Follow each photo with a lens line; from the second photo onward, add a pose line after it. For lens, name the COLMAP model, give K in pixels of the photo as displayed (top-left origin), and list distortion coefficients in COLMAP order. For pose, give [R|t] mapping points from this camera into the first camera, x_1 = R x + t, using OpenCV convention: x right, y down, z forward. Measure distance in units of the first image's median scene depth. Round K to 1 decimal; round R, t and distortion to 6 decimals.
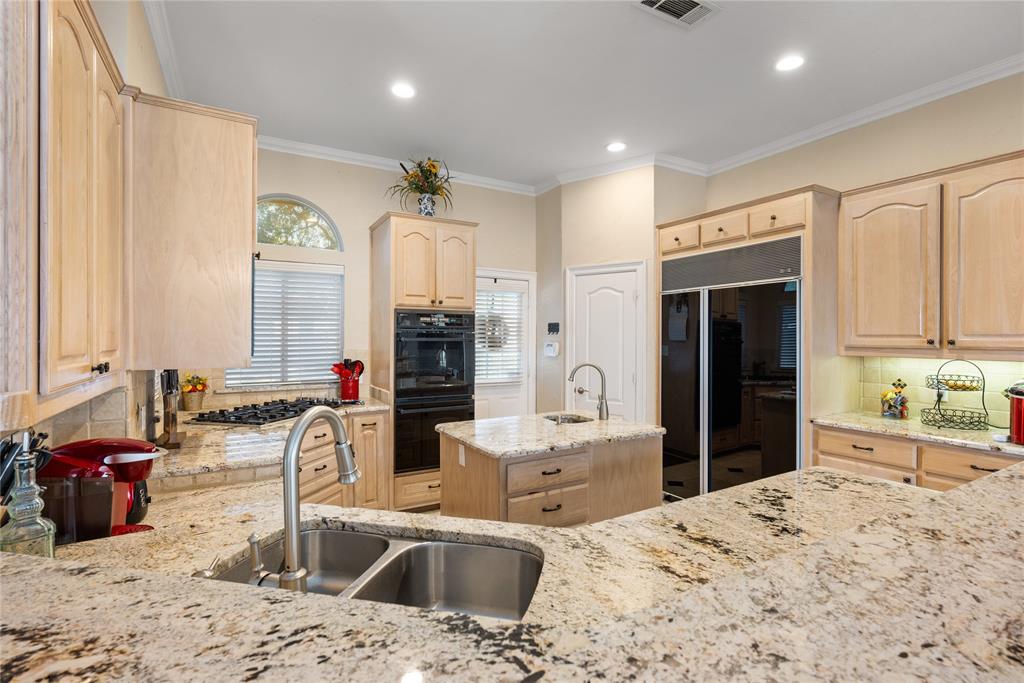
lens RADIAL K [[470.2, 0, 510.9], [0, 470.2, 340.5], [0, 0, 1]] dist [-0.003996, 0.000067]
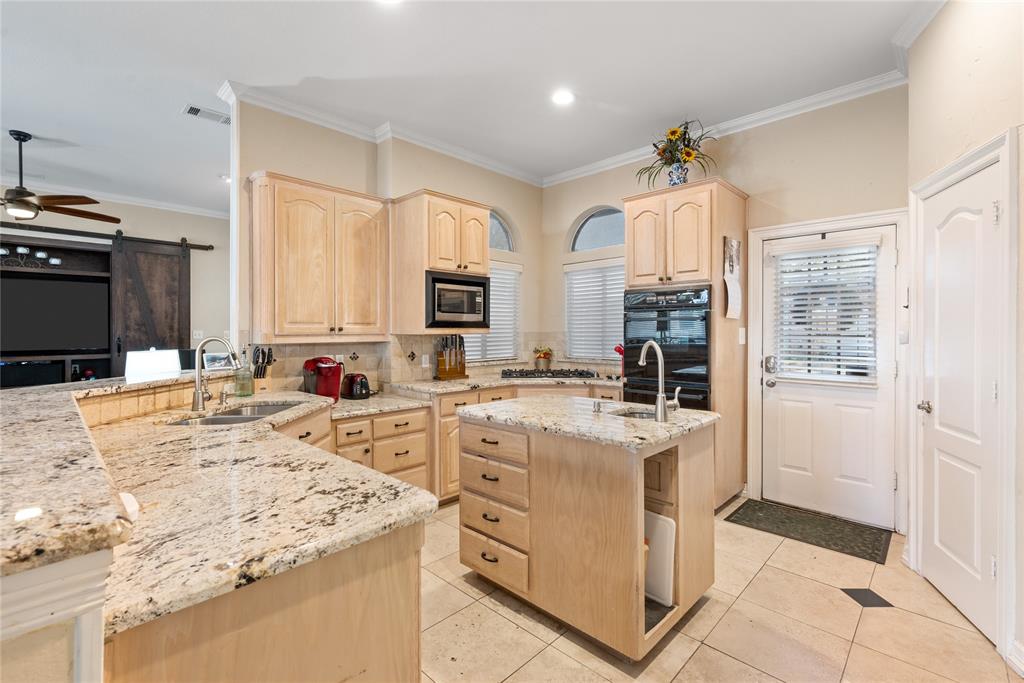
lens RADIAL K [[450.3, 0, 515.2], [0, 450.3, 329.8], [0, 0, 1]] dist [0.000143, 0.000842]
pose [[0.280834, -0.006512, -0.959734, 0.602461], [-0.005834, 0.999947, -0.008492, 0.027743], [0.959739, 0.007984, 0.280781, 0.454854]]
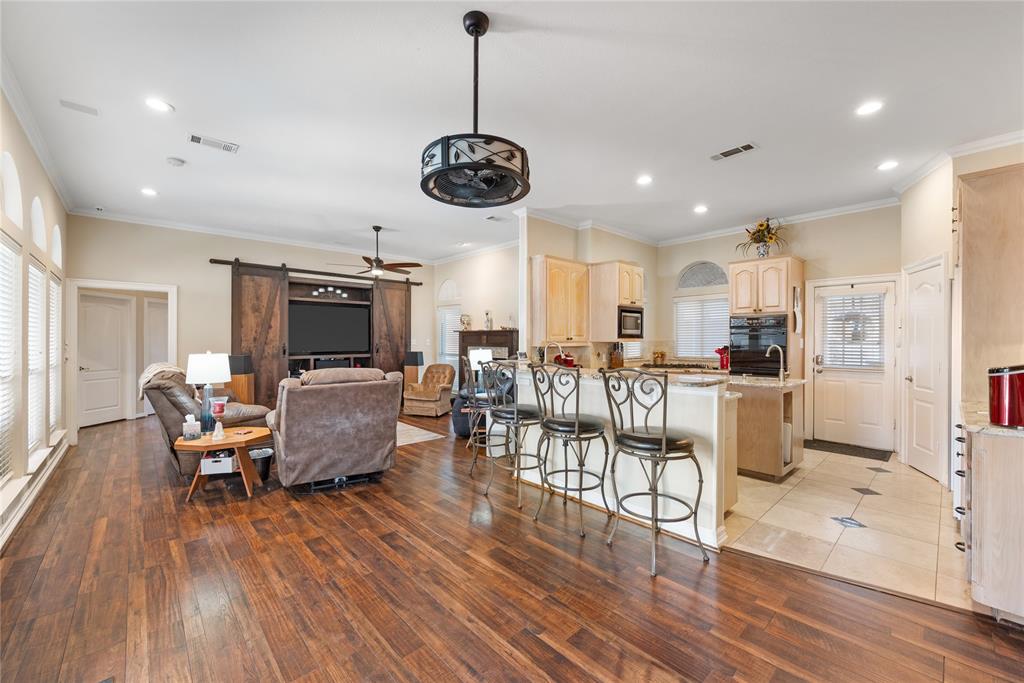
lens RADIAL K [[407.7, 0, 521.4], [0, 407.7, 338.3], [0, 0, 1]] dist [-0.002570, -0.000152]
pose [[0.233668, -0.007986, -0.972284, 0.998235], [-0.009021, 0.999905, -0.010380, 0.035729], [0.972275, 0.011196, 0.233574, -0.119264]]
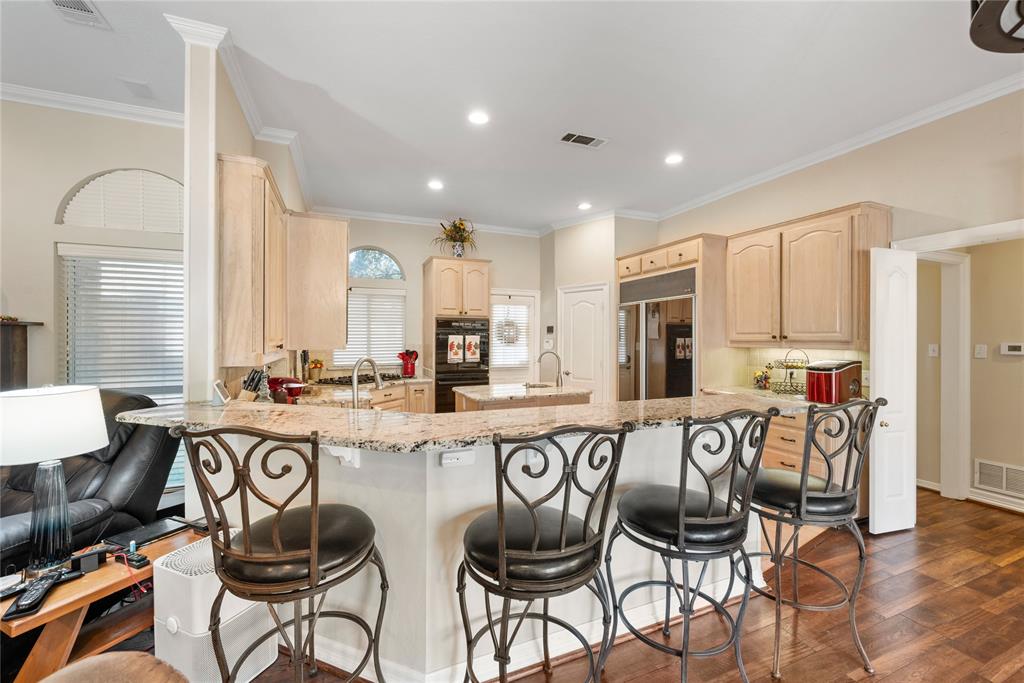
lens RADIAL K [[407.7, 0, 525.9], [0, 407.7, 341.0], [0, 0, 1]] dist [-0.002570, -0.000152]
pose [[0.994331, -0.000600, -0.106330, 0.185741], [0.000215, 0.999993, -0.003634, 0.015697], [0.106331, 0.003590, 0.994324, -0.302300]]
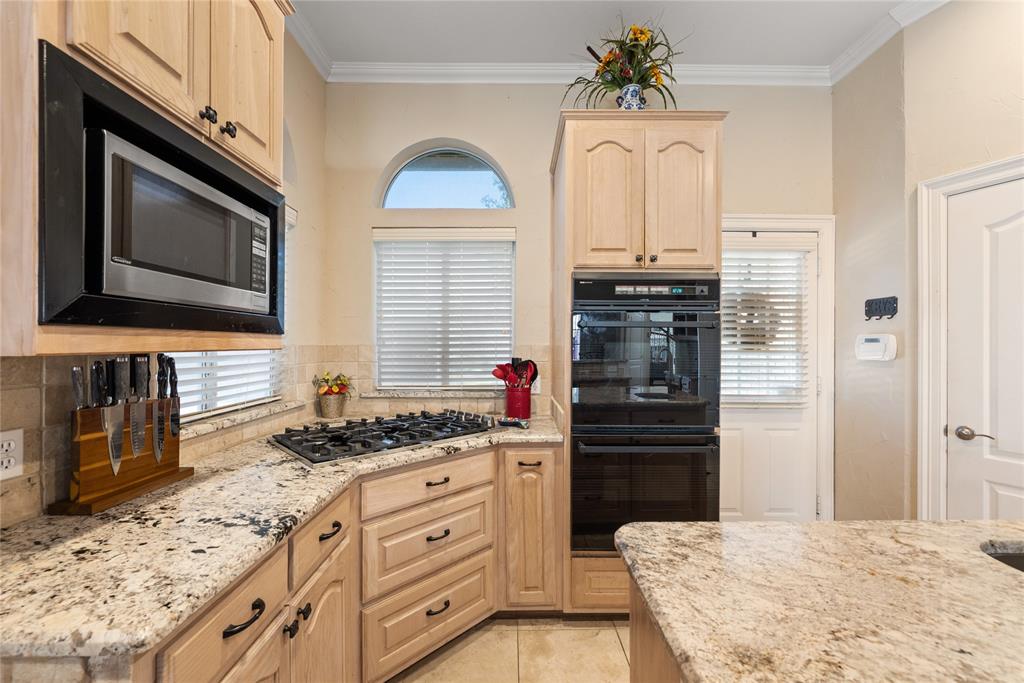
lens RADIAL K [[407.7, 0, 518.2], [0, 407.7, 343.7], [0, 0, 1]] dist [-0.002570, -0.000152]
pose [[0.870160, -0.002343, -0.492764, -0.049031], [-0.003900, 0.999925, -0.011640, 0.026410], [0.492754, 0.012051, 0.870085, 0.487170]]
